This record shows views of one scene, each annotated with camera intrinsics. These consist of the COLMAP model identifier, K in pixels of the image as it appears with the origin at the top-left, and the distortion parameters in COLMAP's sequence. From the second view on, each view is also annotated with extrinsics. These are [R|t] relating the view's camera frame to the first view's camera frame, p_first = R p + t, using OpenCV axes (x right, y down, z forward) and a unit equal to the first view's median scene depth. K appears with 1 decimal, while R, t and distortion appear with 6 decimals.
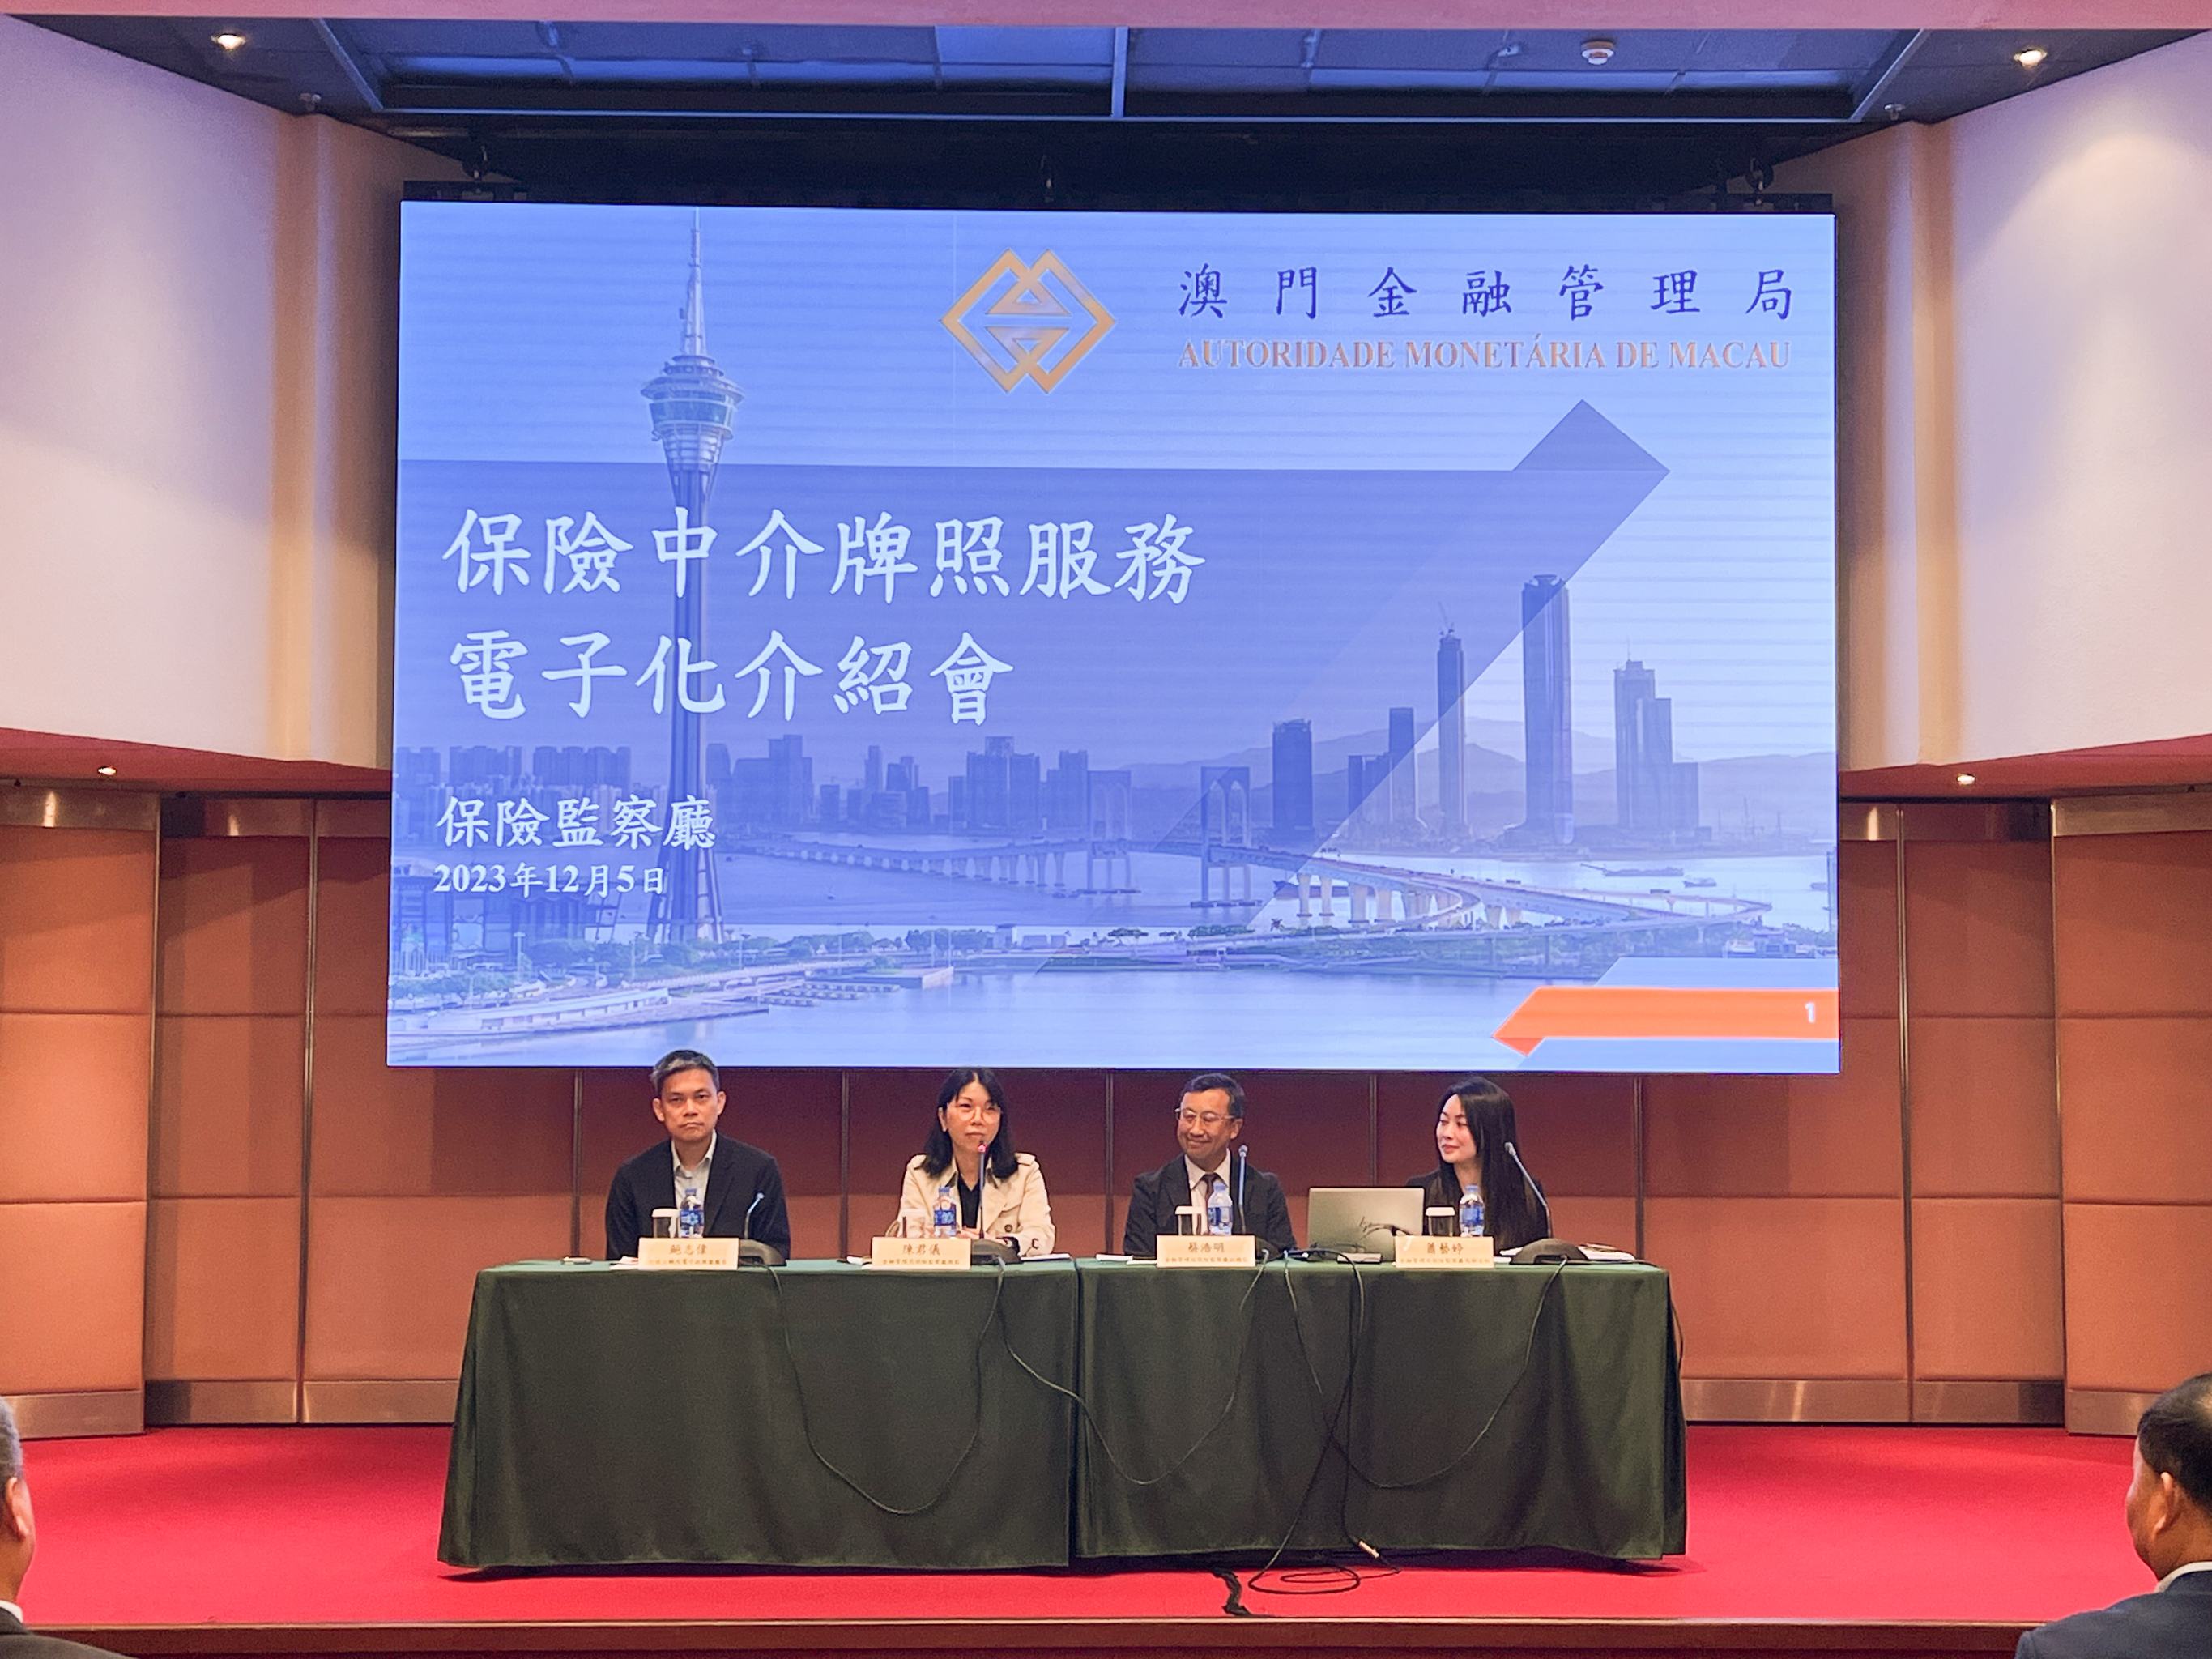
lens RADIAL K [[3462.5, 0, 1103.2], [0, 3462.5, 842.0], [0, 0, 1]] dist [0.141371, 0.000000]
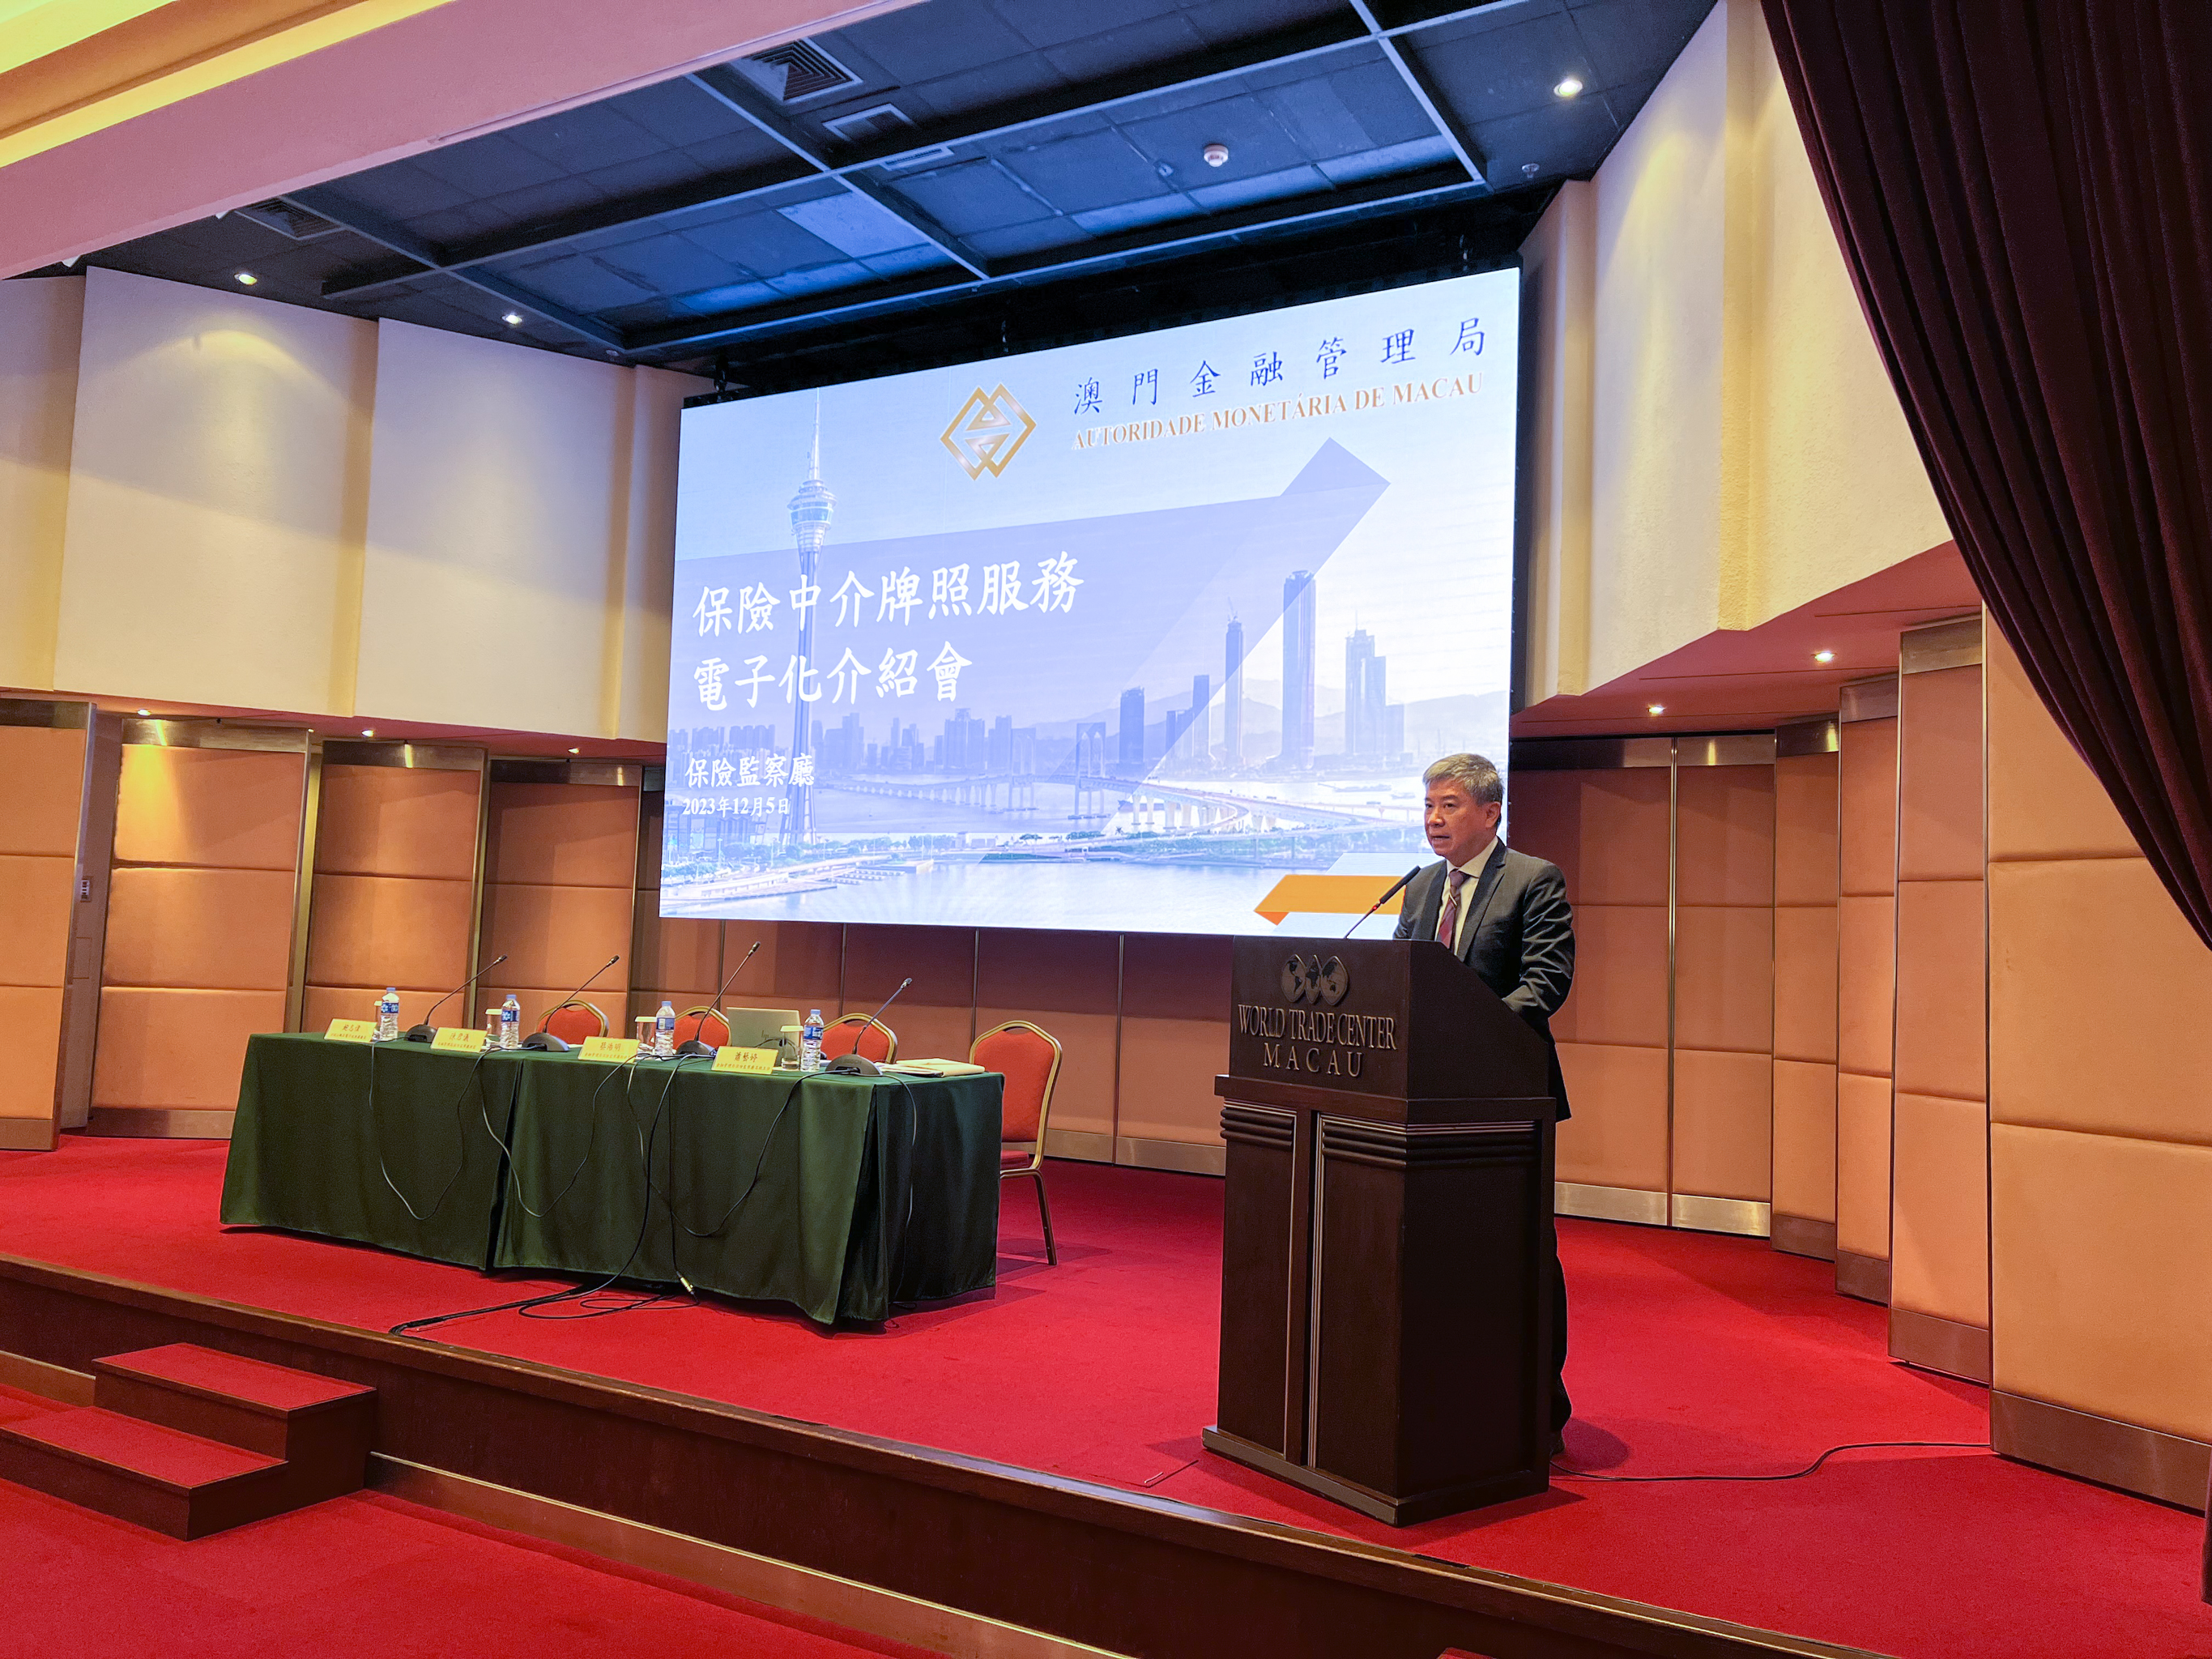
lens RADIAL K [[1664.0, 0, 1091.1], [0, 1664.0, 847.8], [0, 0, 1]] dist [0.065186, -0.012014]
pose [[0.863000, -0.002452, -0.505197, 0.386441], [0.003748, 0.999992, 0.001549, 0.029713], [0.505189, -0.003230, 0.863002, 0.399864]]
